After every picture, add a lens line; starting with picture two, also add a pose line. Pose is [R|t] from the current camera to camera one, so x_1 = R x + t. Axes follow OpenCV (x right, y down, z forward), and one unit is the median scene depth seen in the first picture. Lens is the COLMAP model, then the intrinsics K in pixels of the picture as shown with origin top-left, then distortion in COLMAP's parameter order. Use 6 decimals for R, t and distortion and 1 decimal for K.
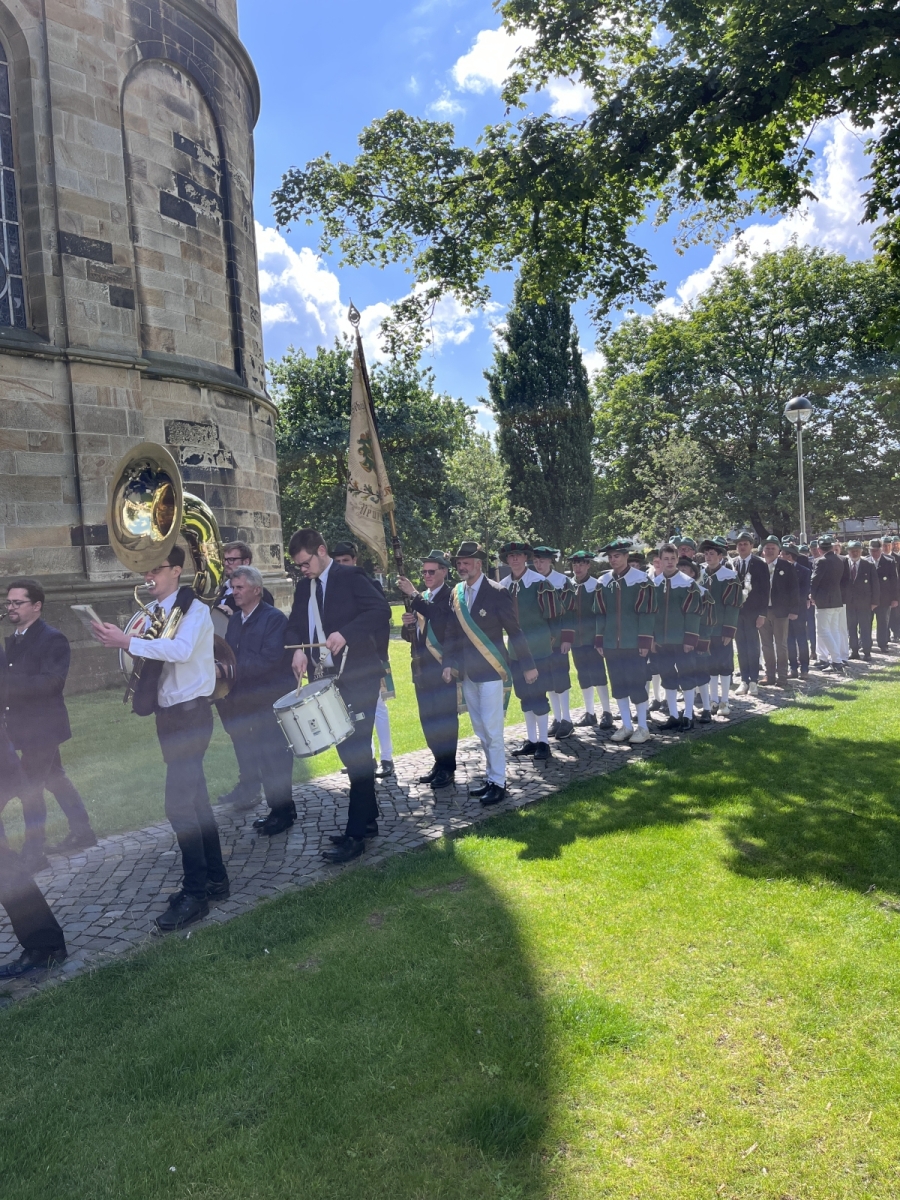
lens RADIAL K [[908.9, 0, 448.6], [0, 908.9, 602.8], [0, 0, 1]] dist [0.065653, -0.096828]
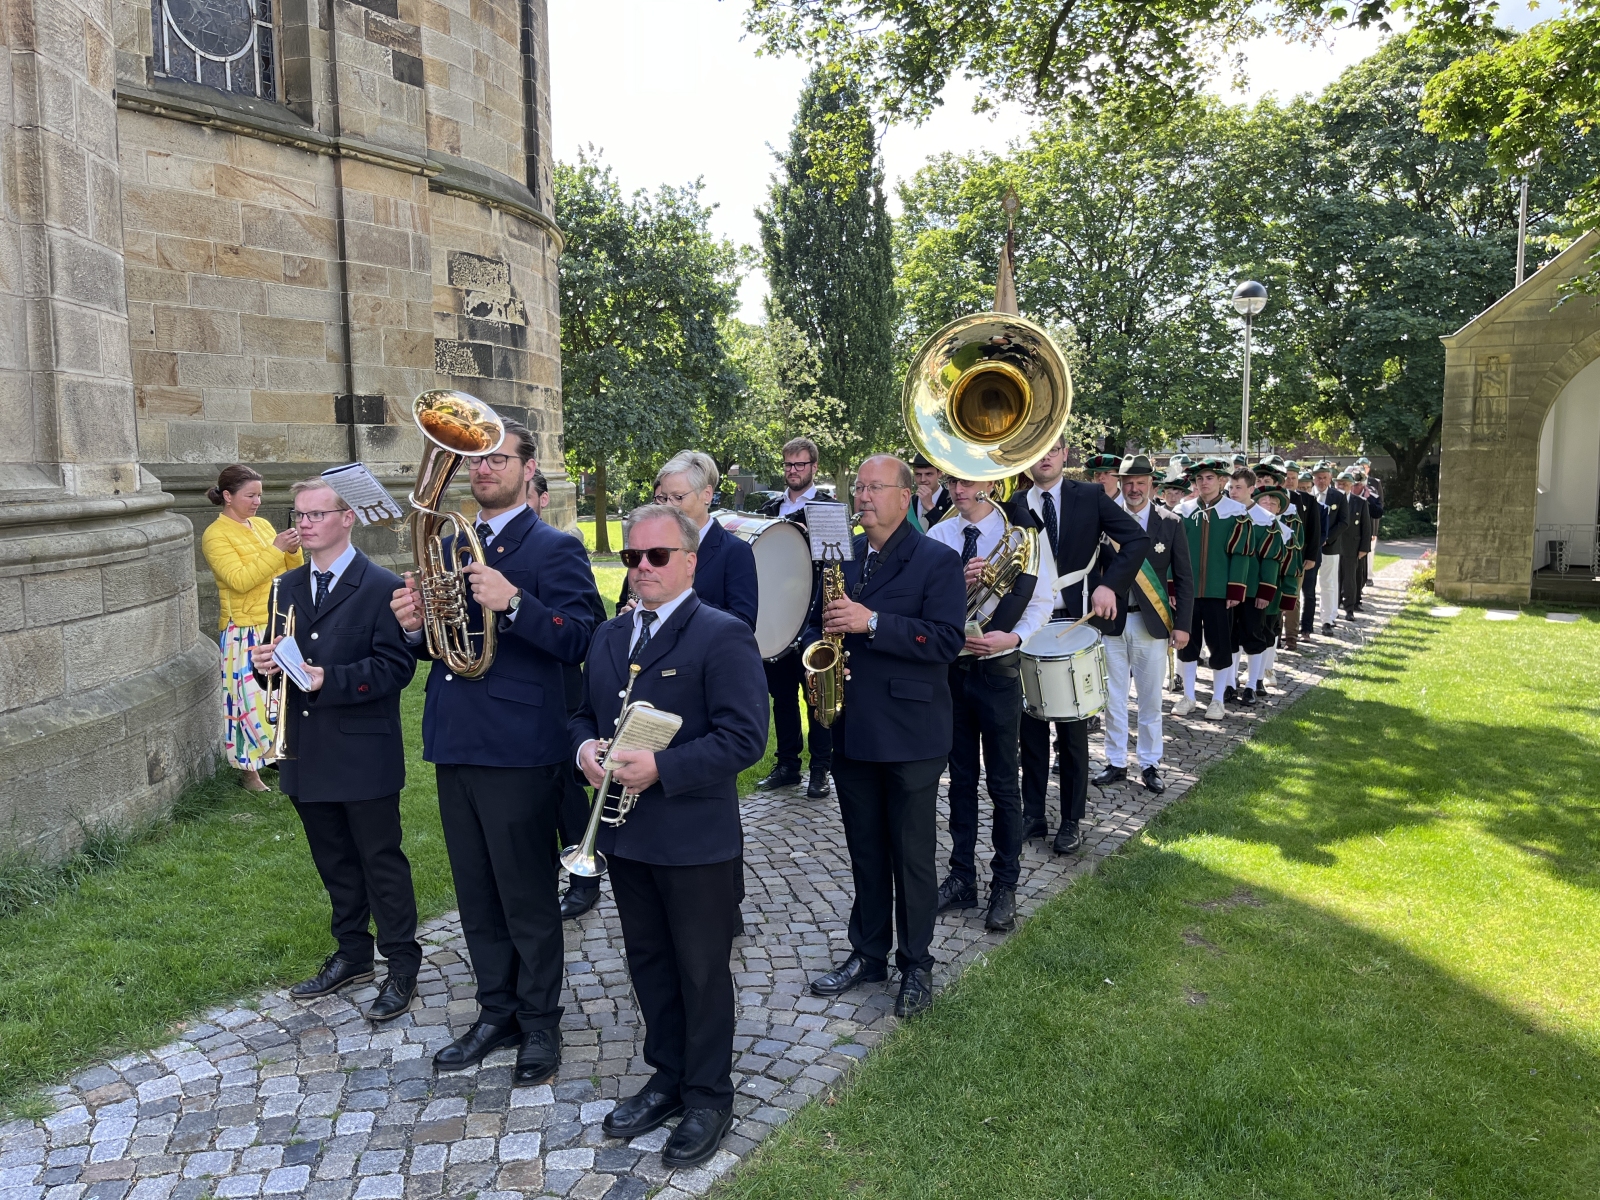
lens RADIAL K [[1211.9, 0, 794.1], [0, 1211.9, 601.9], [0, 0, 1]] dist [0.065653, -0.096828]
pose [[0.988932, 0.034650, 0.144268, -0.193383], [-0.043878, 0.997156, 0.061279, 0.001945], [-0.141735, -0.066931, 0.987639, 0.010322]]
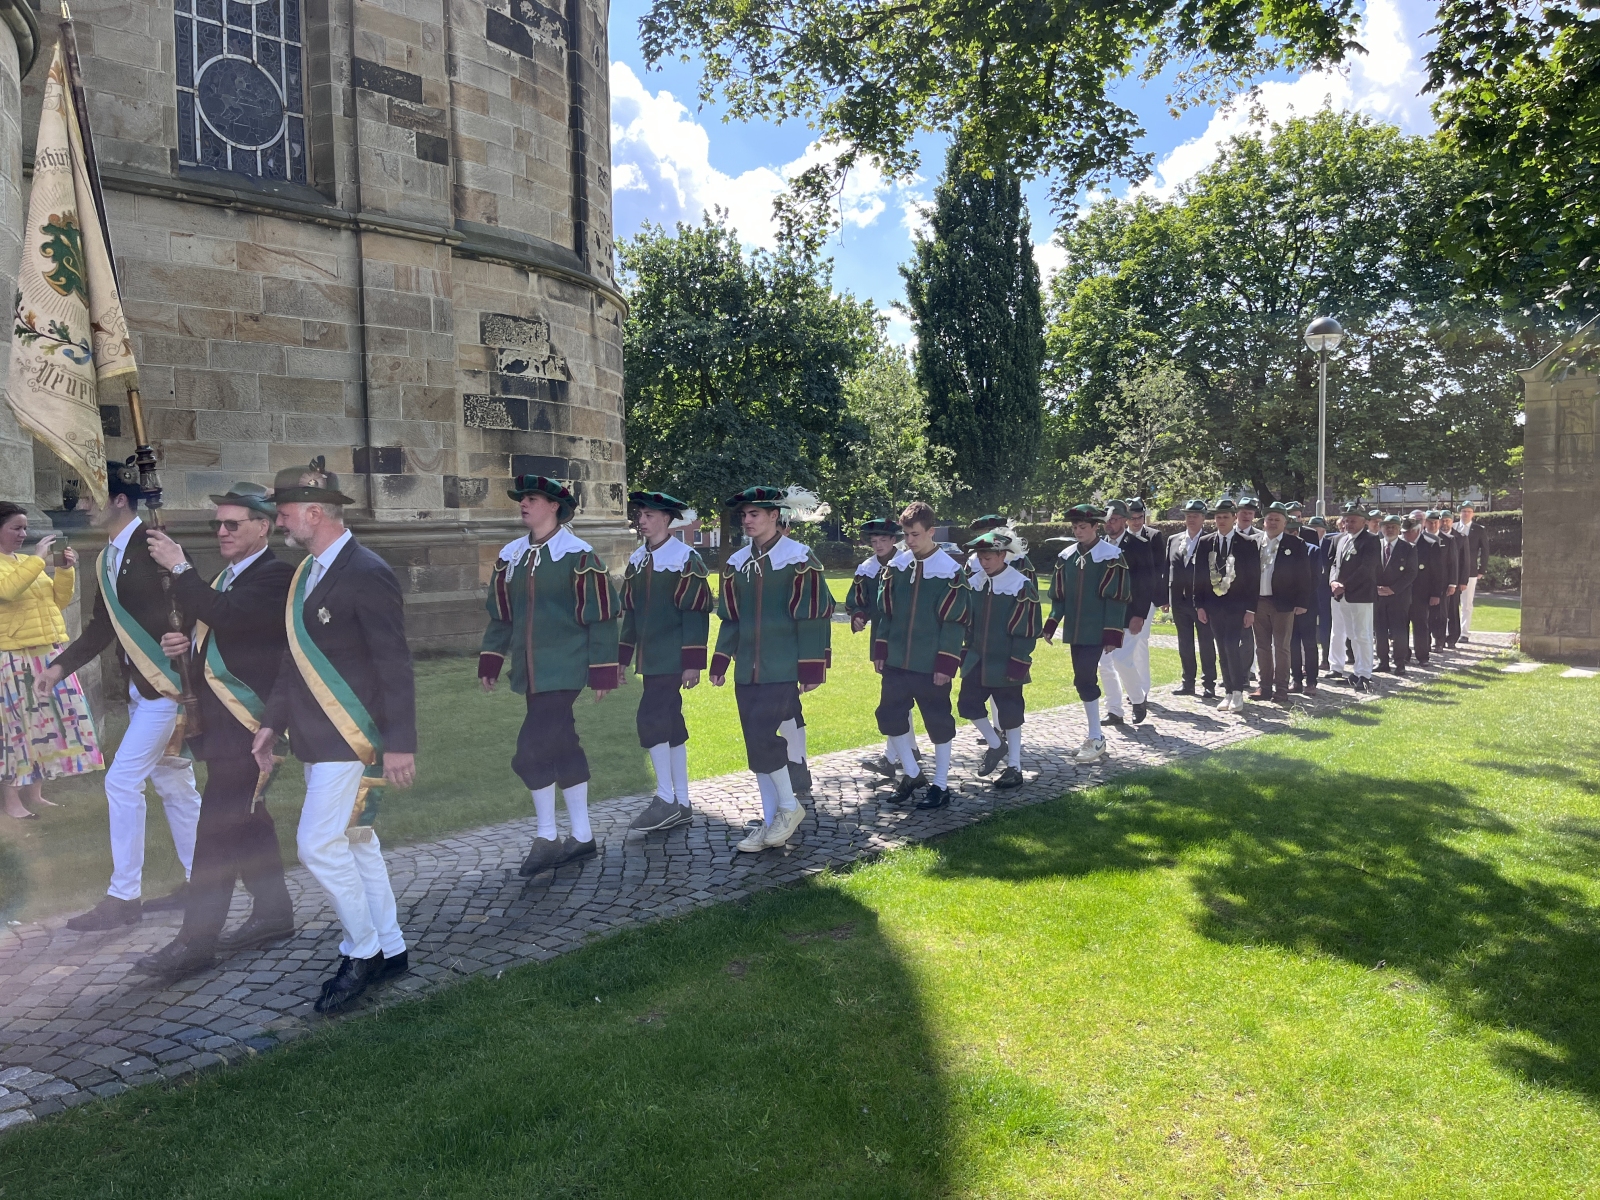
lens RADIAL K [[1211.9, 0, 806.0], [0, 1211.9, 596.0], [0, 0, 1]] dist [0.065653, -0.096828]
pose [[0.998486, 0.048634, -0.025687, -0.003020], [-0.048106, 0.998626, 0.020767, 0.001141], [0.026662, -0.019500, 0.999454, -0.011099]]
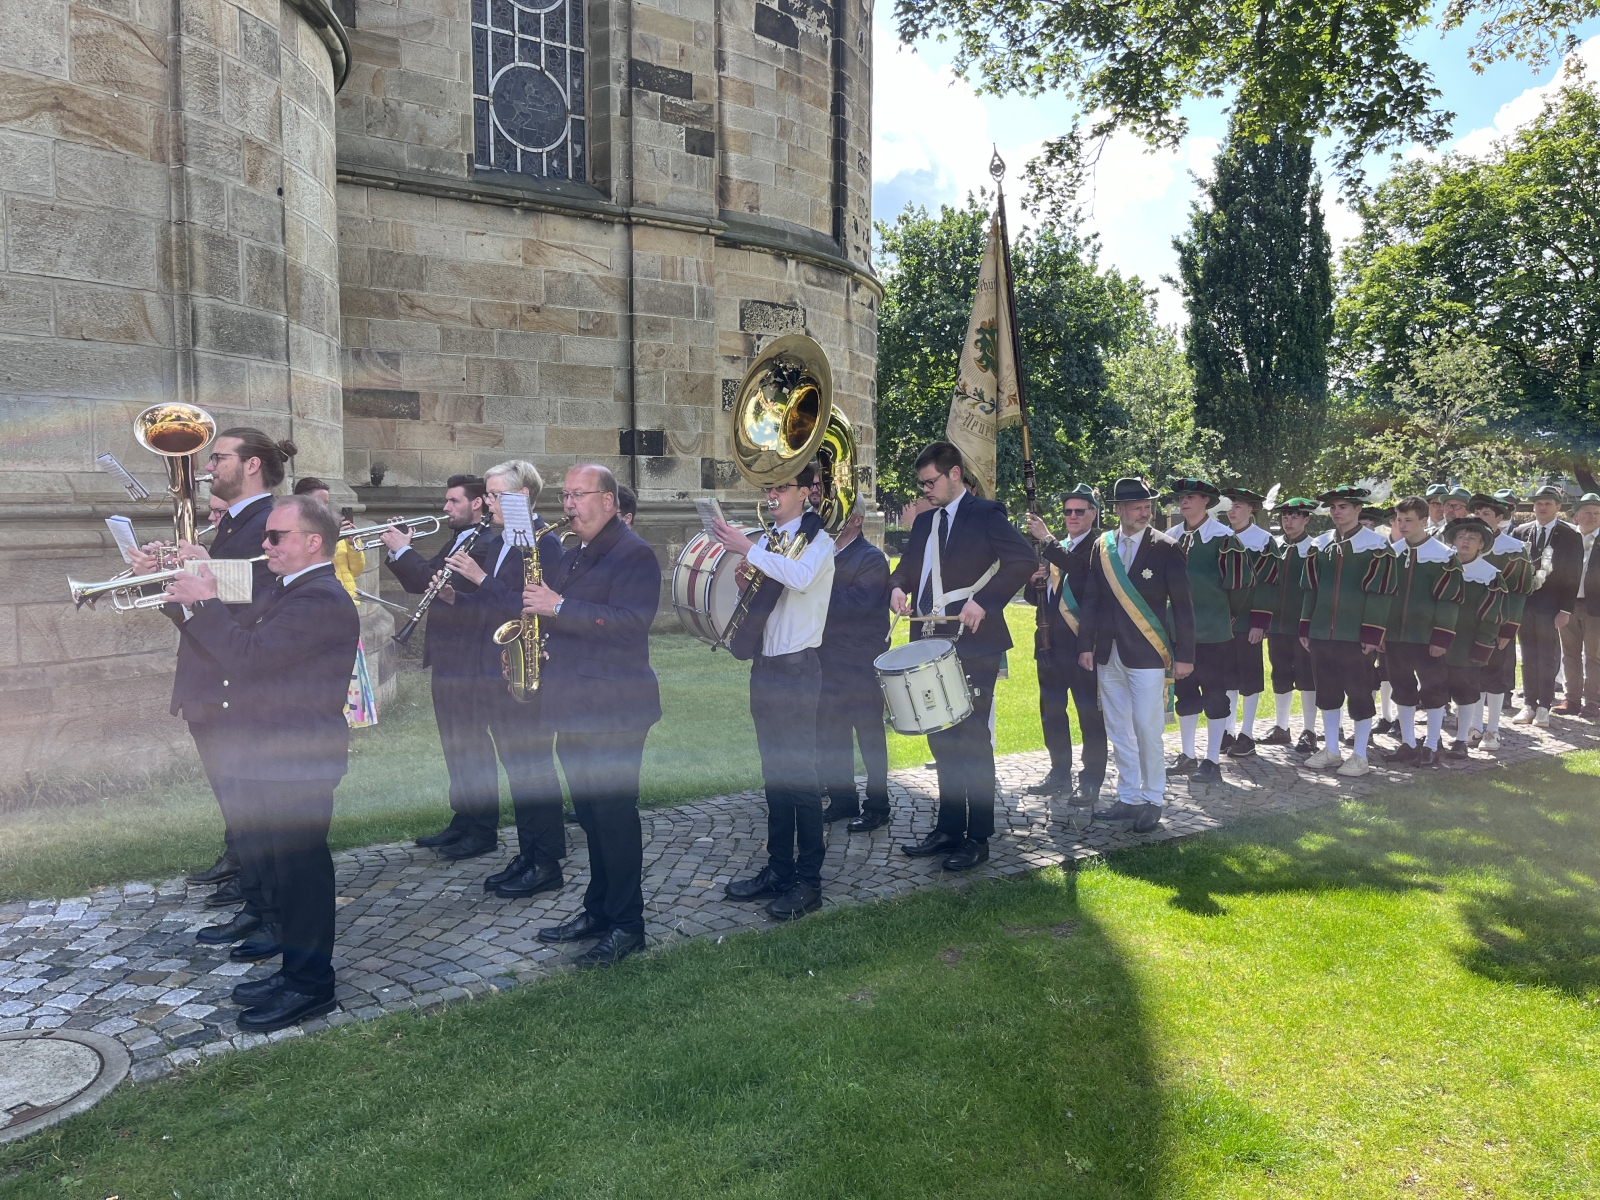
lens RADIAL K [[1211.9, 0, 797.5], [0, 1211.9, 591.4], [0, 0, 1]] dist [0.065653, -0.096828]
pose [[0.968329, 0.079384, -0.236720, 0.004894], [-0.071095, 0.996526, 0.043365, 0.000710], [0.239340, -0.025162, 0.970610, -0.008889]]
